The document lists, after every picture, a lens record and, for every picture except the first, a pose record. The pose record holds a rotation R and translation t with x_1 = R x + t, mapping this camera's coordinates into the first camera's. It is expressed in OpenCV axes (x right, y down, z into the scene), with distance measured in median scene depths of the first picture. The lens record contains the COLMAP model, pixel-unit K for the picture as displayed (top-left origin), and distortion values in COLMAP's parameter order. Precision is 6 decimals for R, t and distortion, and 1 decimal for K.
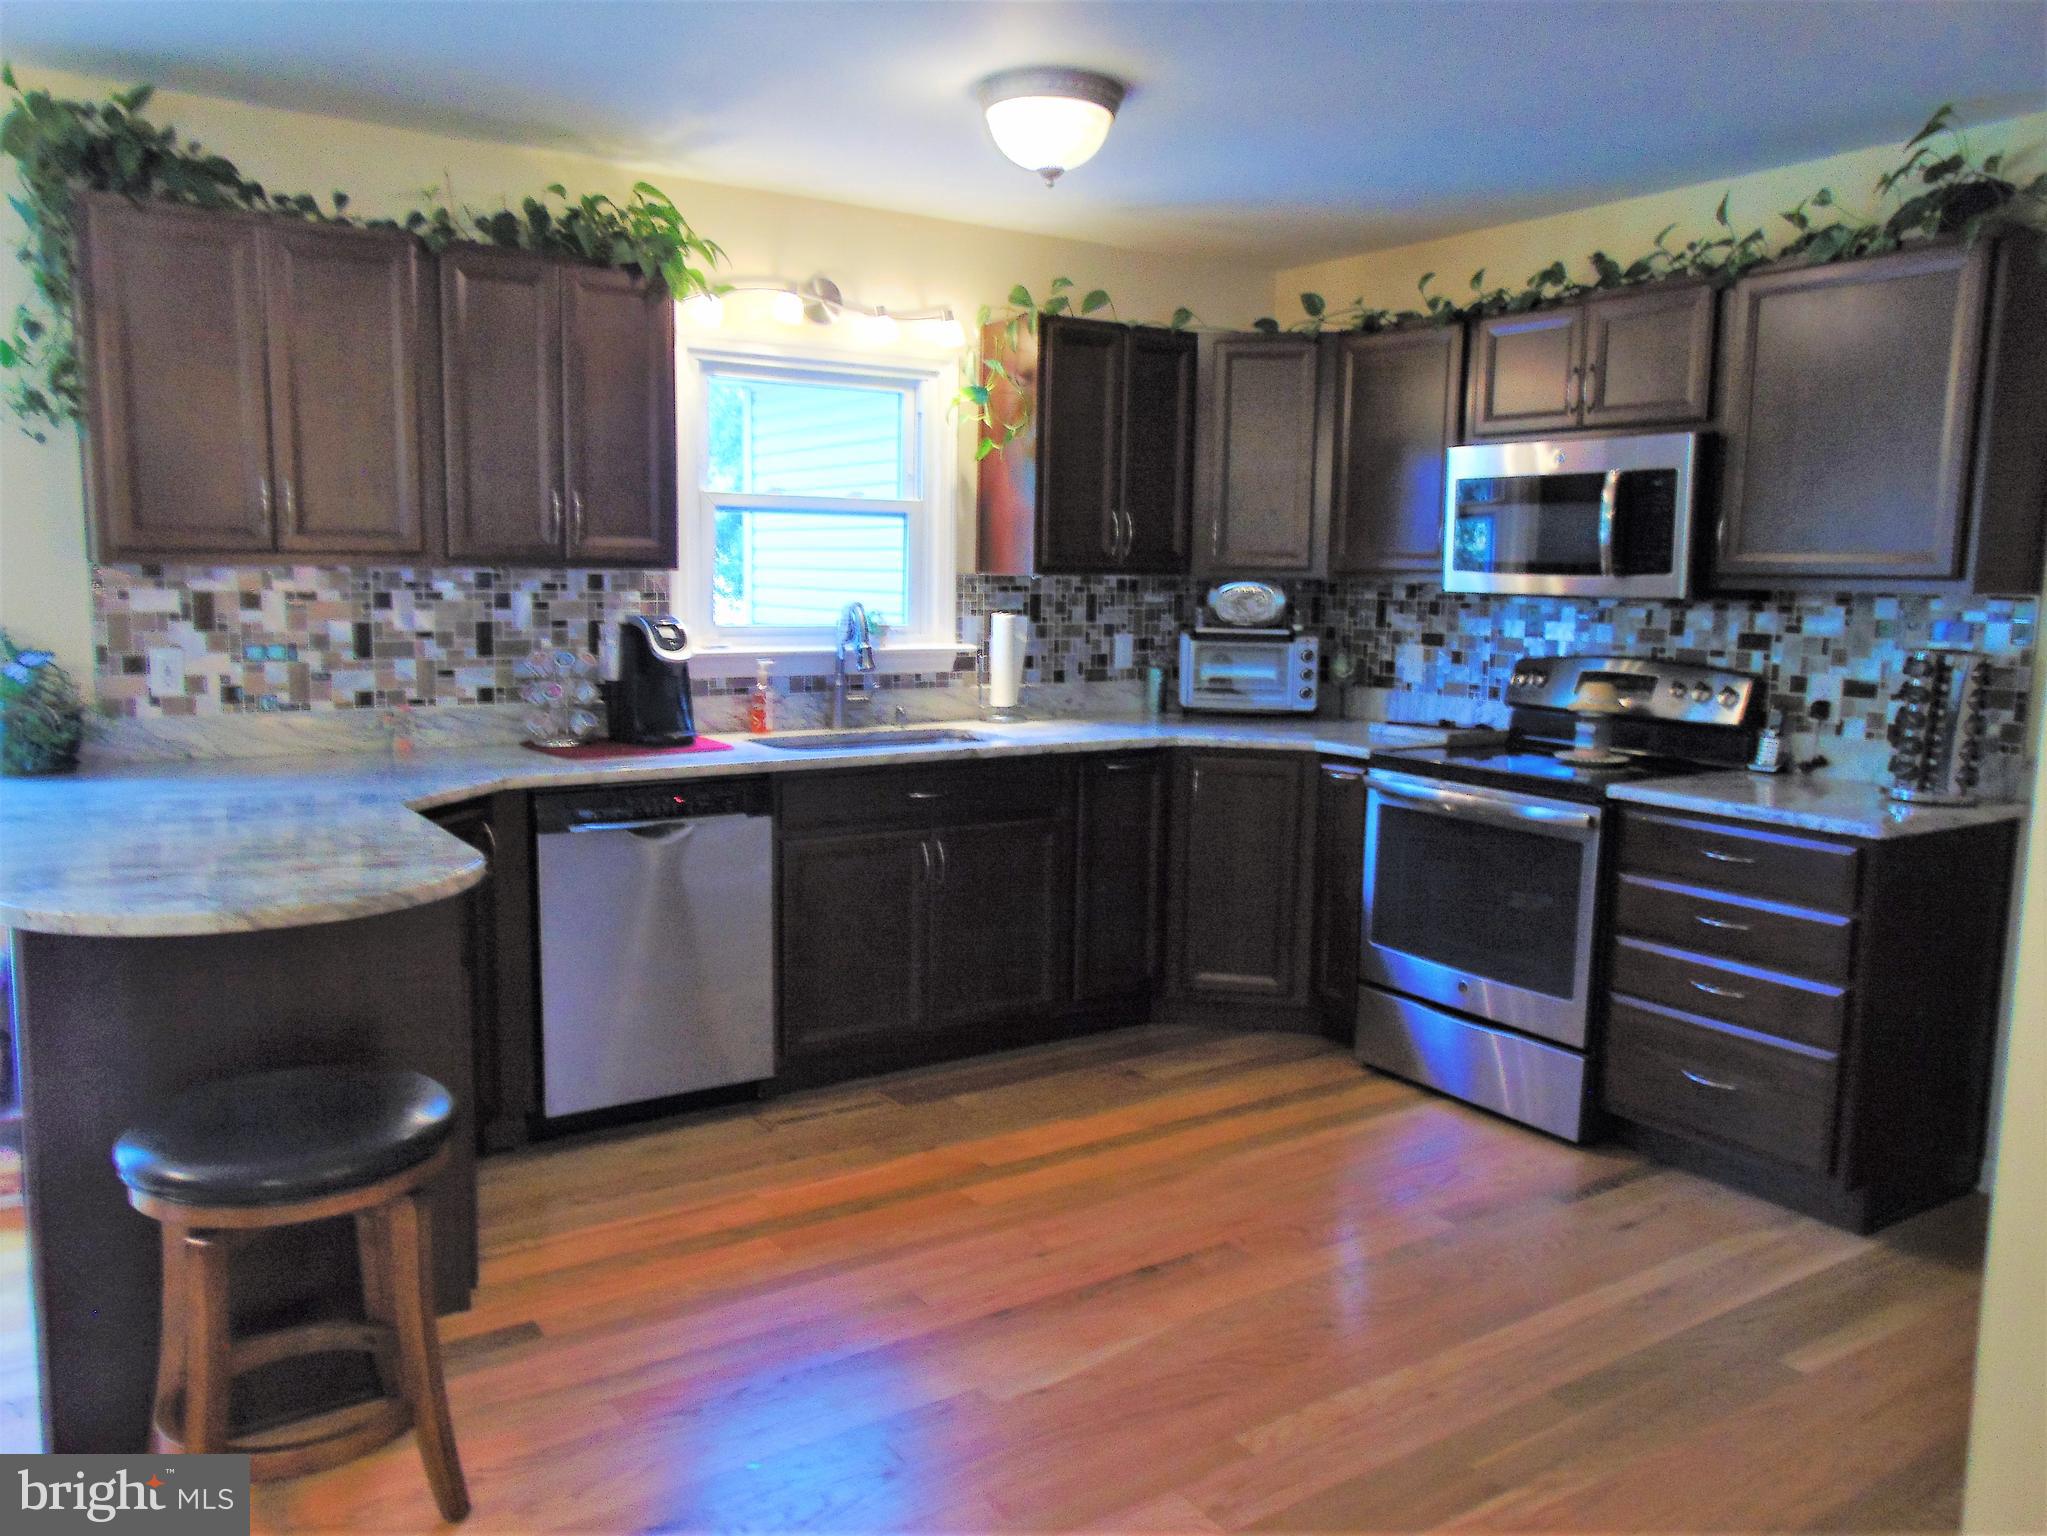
lens RADIAL K [[1510.0, 0, 1023.5], [0, 1510.0, 768.0], [0, 0, 1]] dist [0.006770, 0.007353]
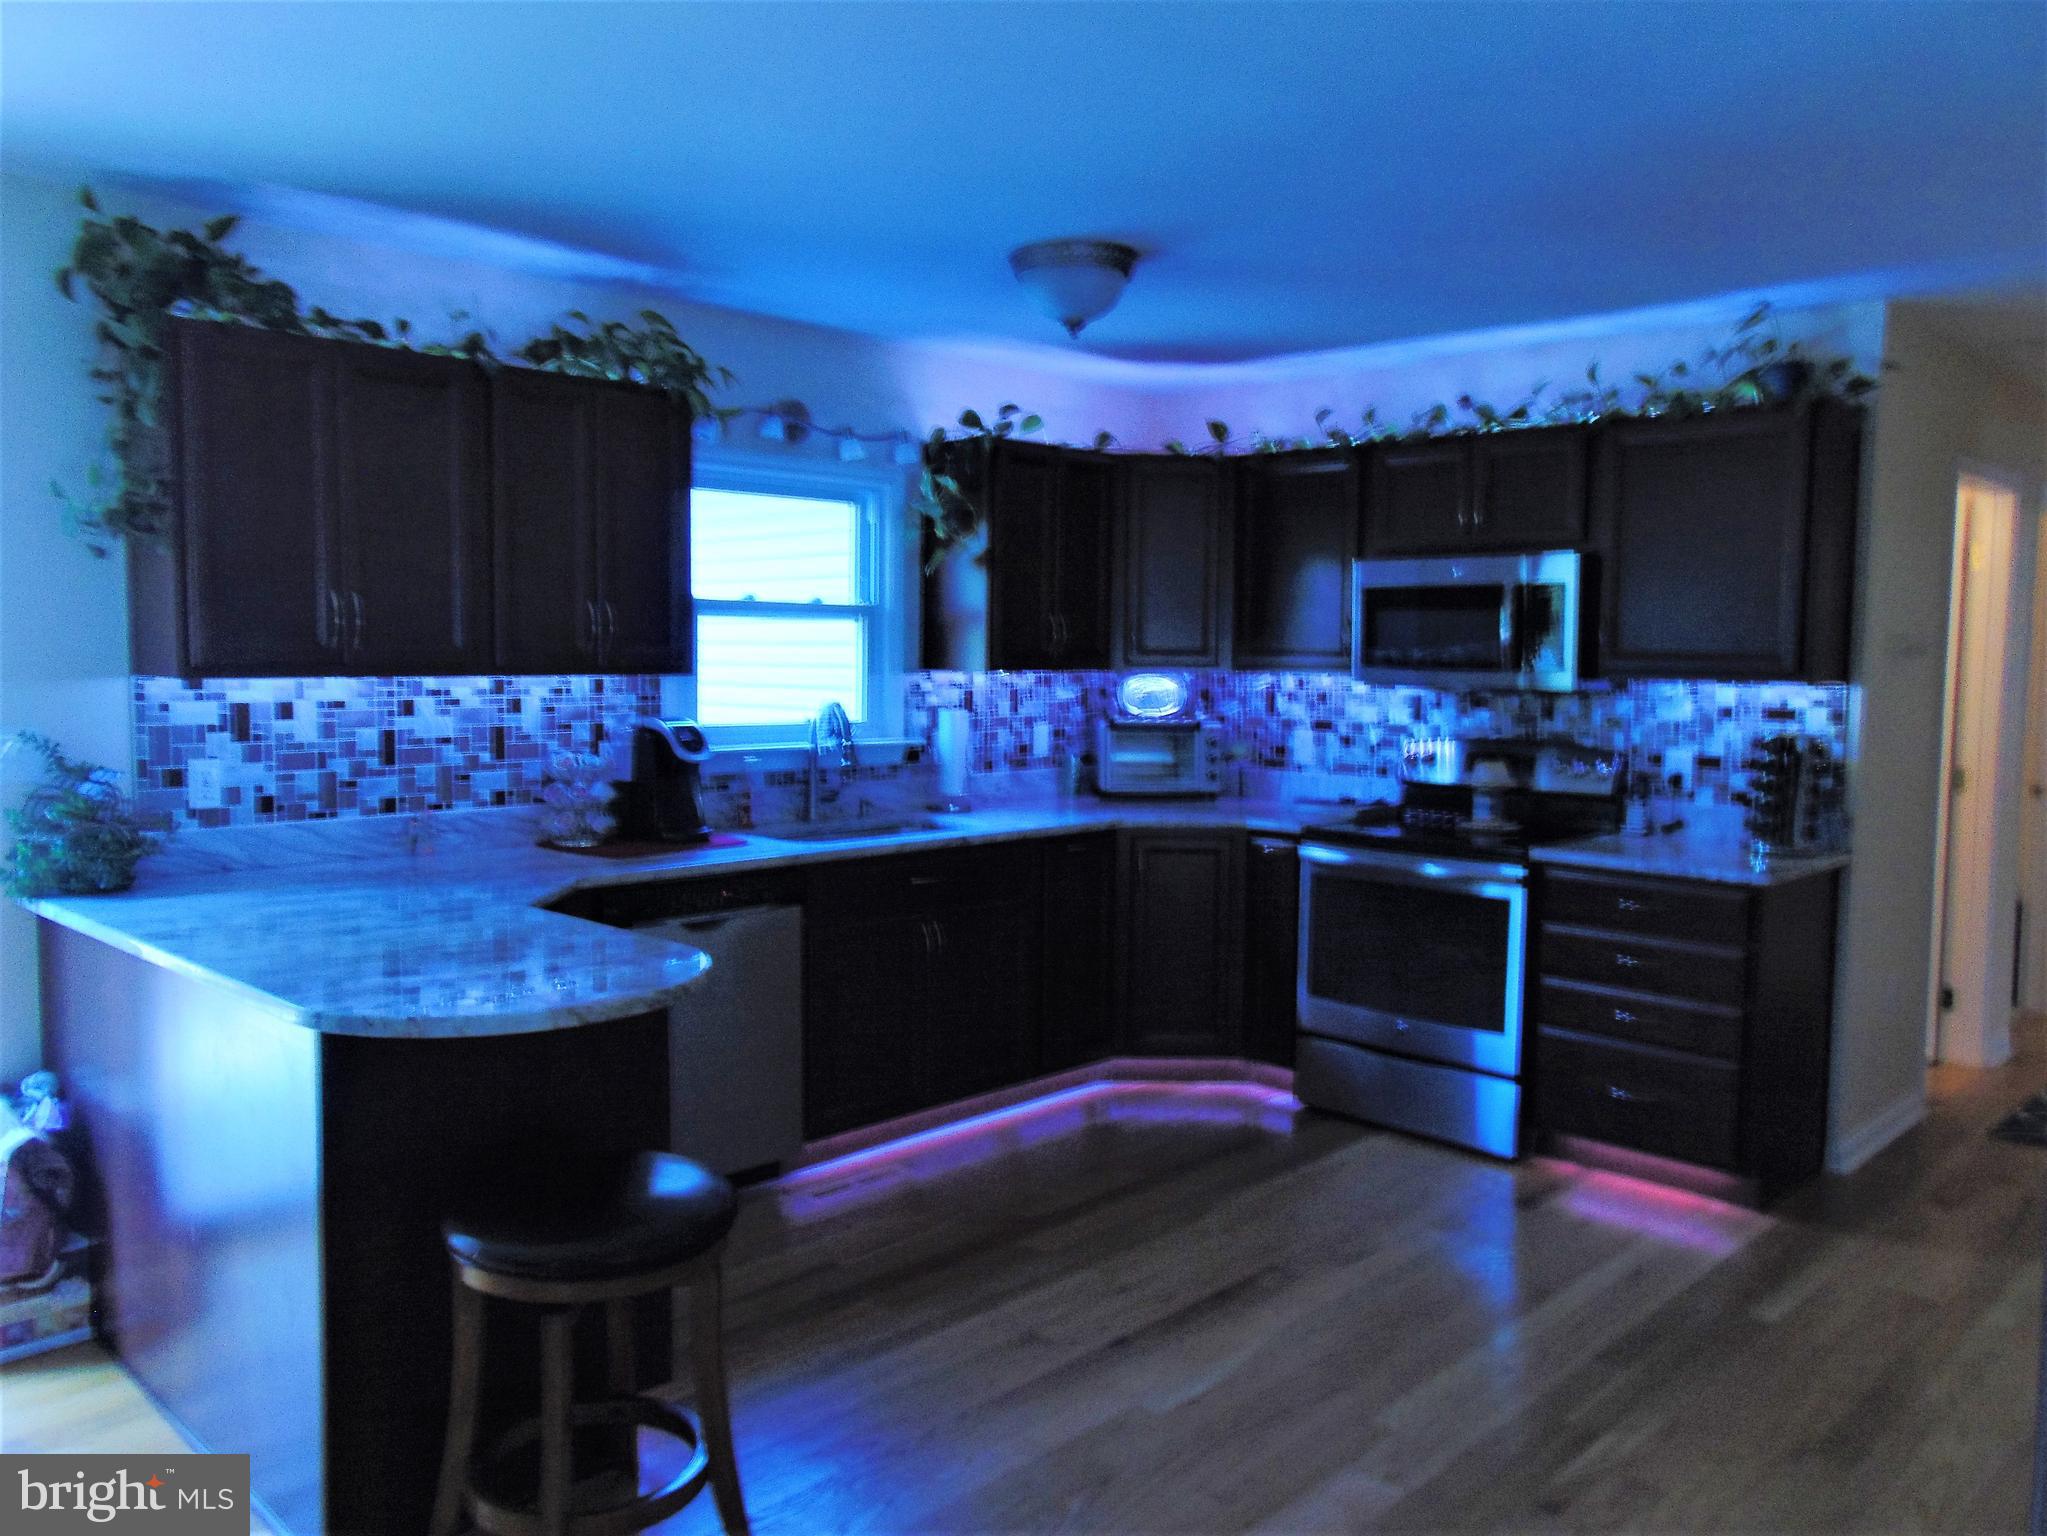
lens RADIAL K [[1510.0, 0, 1023.5], [0, 1510.0, 768.0], [0, 0, 1]] dist [0.006770, 0.007353]
pose [[0.979711, -0.023085, 0.199082, -0.216852], [0.033711, 0.998172, -0.050155, -0.005501], [-0.197560, 0.055848, 0.978699, -0.072802]]
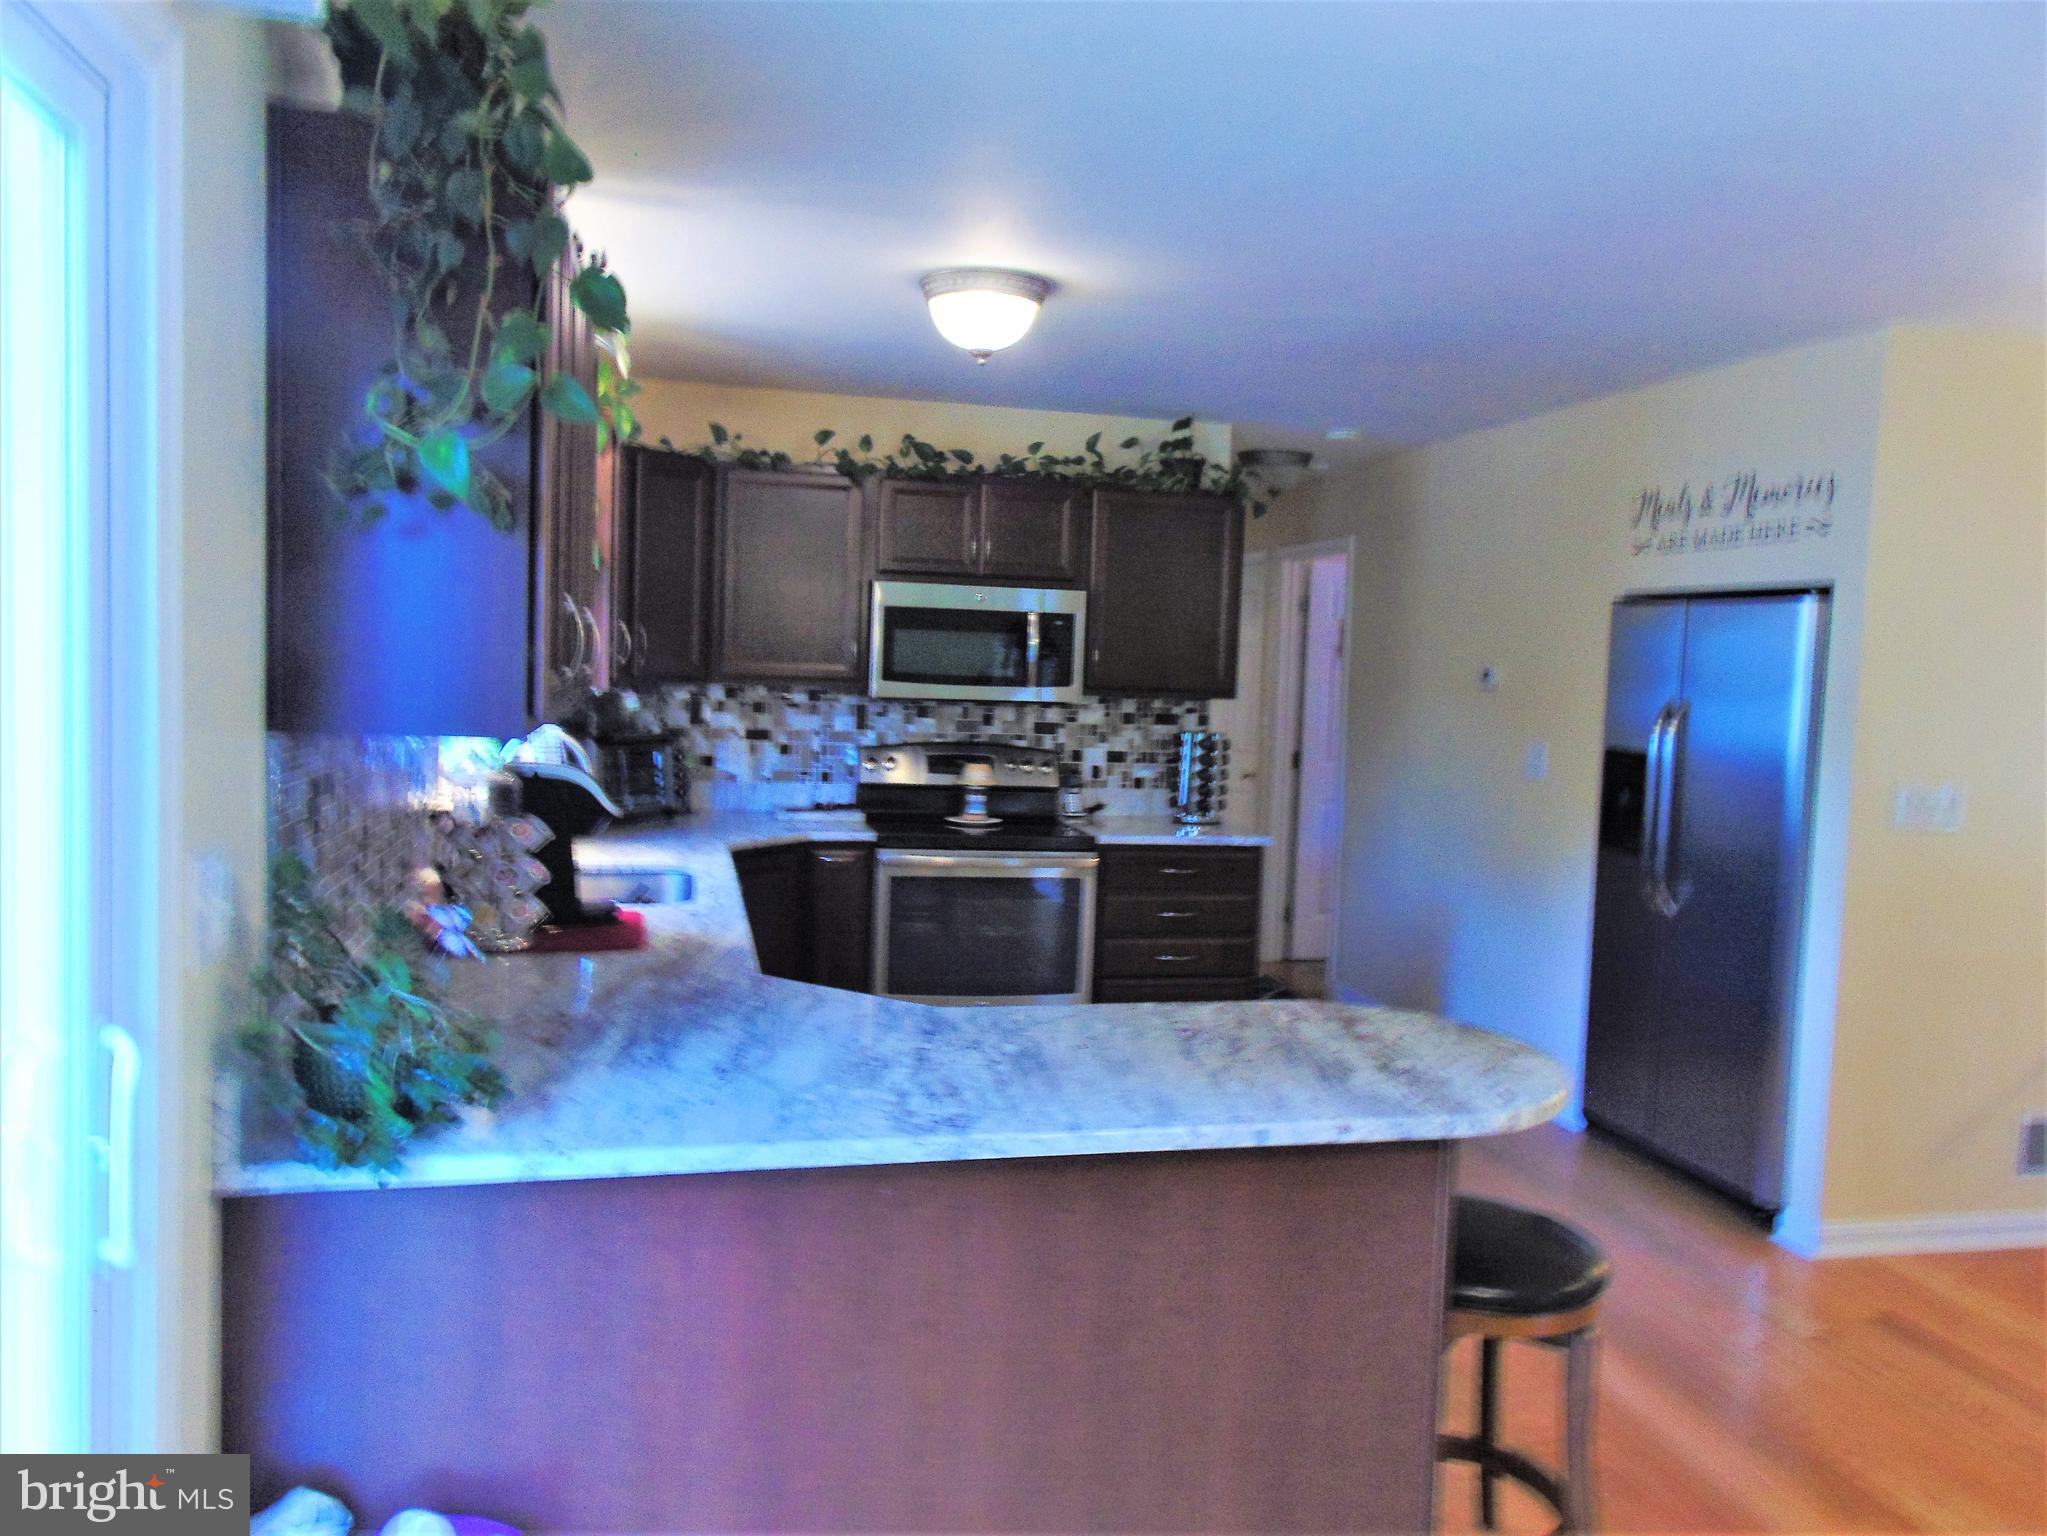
lens RADIAL K [[1510.0, 0, 1023.5], [0, 1510.0, 768.0], [0, 0, 1]] dist [0.006770, 0.007353]
pose [[0.359975, -0.074058, 0.930018, -0.896689], [0.095053, 0.994569, 0.042407, -0.111696], [-0.928107, 0.073136, 0.365059, 0.502139]]
